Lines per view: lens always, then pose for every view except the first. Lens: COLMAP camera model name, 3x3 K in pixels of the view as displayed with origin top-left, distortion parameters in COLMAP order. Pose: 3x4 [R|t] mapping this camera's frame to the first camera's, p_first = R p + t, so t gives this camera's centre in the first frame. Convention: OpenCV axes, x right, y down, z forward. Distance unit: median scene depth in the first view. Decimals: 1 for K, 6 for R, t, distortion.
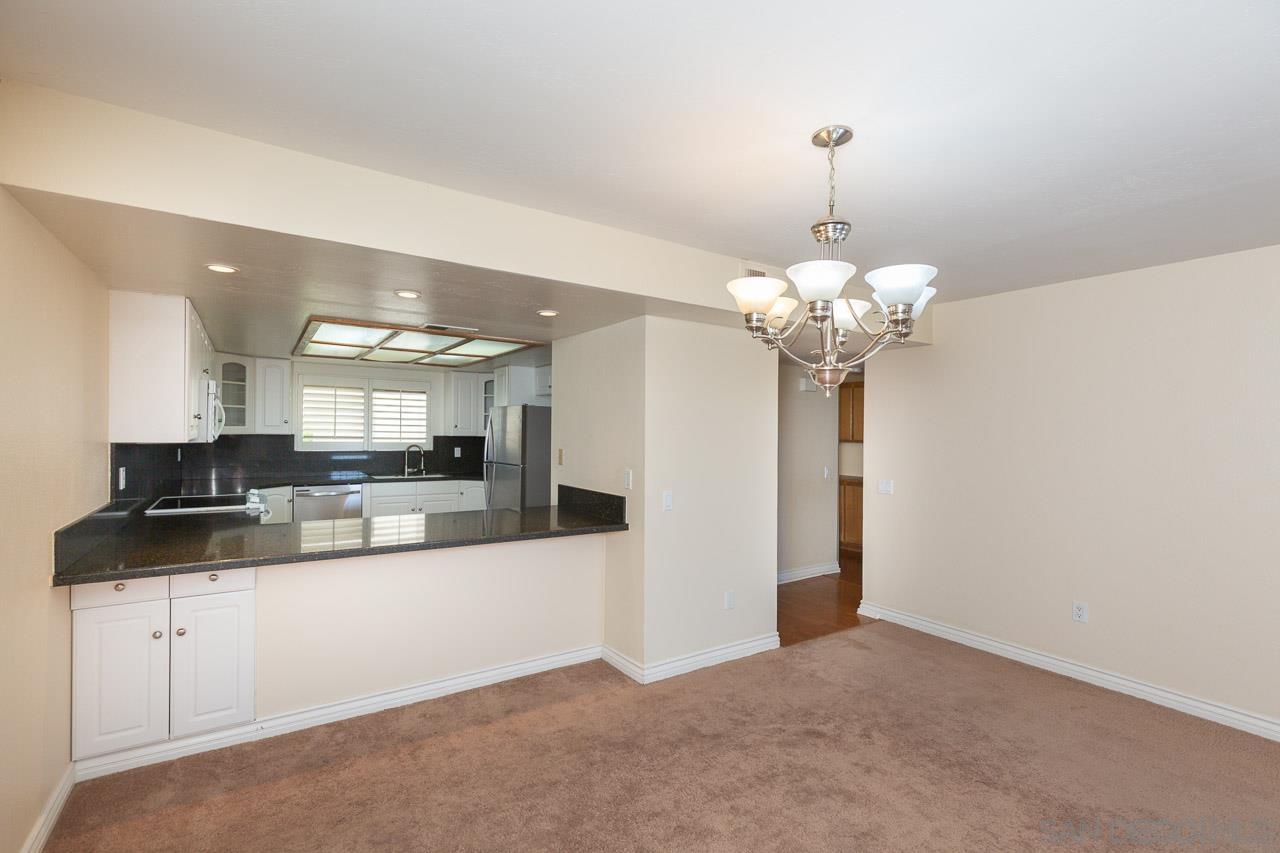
lens RADIAL K [[583.3, 0, 638.8], [0, 583.3, 429.1], [0, 0, 1]] dist [0.005006, 0.000331]
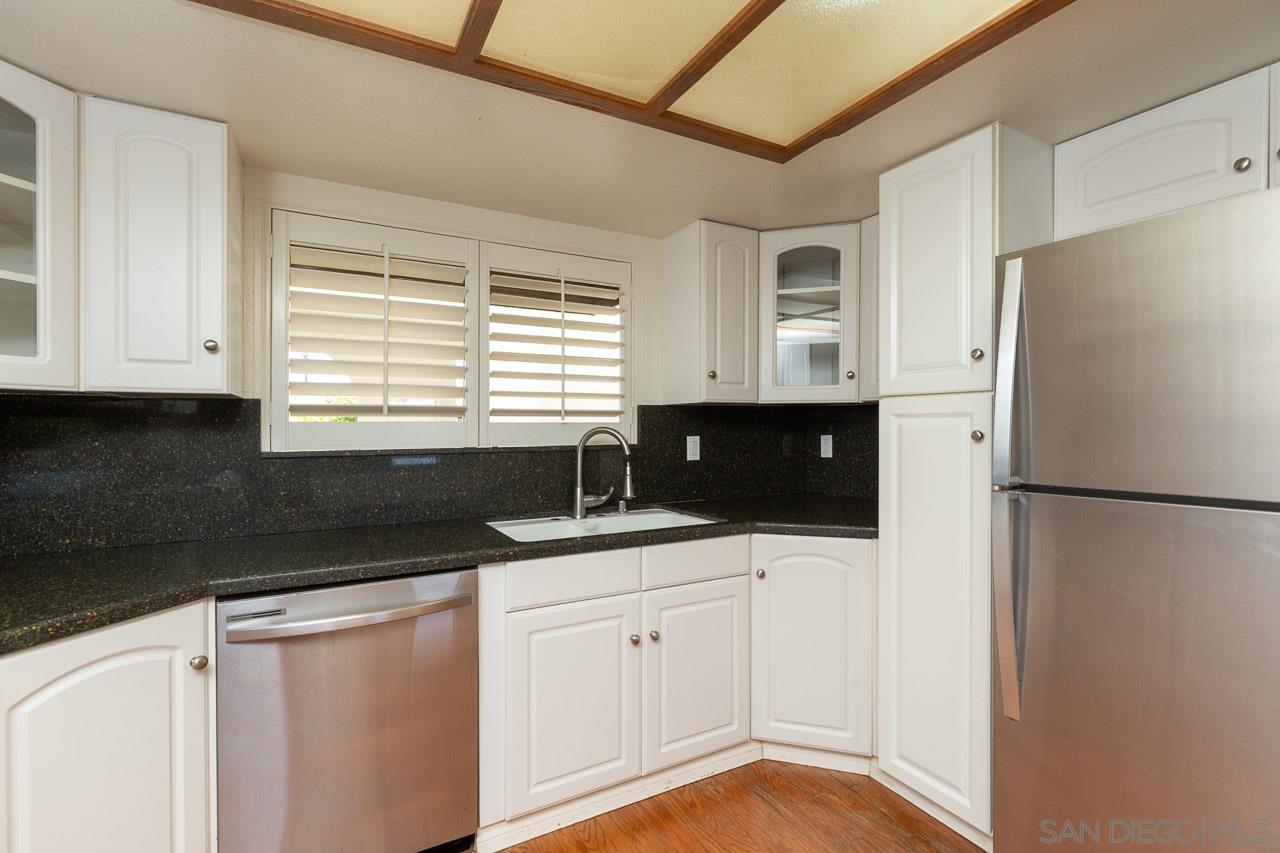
lens RADIAL K [[583.3, 0, 637.8], [0, 583.3, 431.7], [0, 0, 1]] dist [0.005006, 0.000331]
pose [[0.996921, -0.022548, -0.075101, -0.334906], [0.023234, 0.999696, 0.008272, 0.026009], [0.074892, -0.009992, 0.997142, 0.644420]]
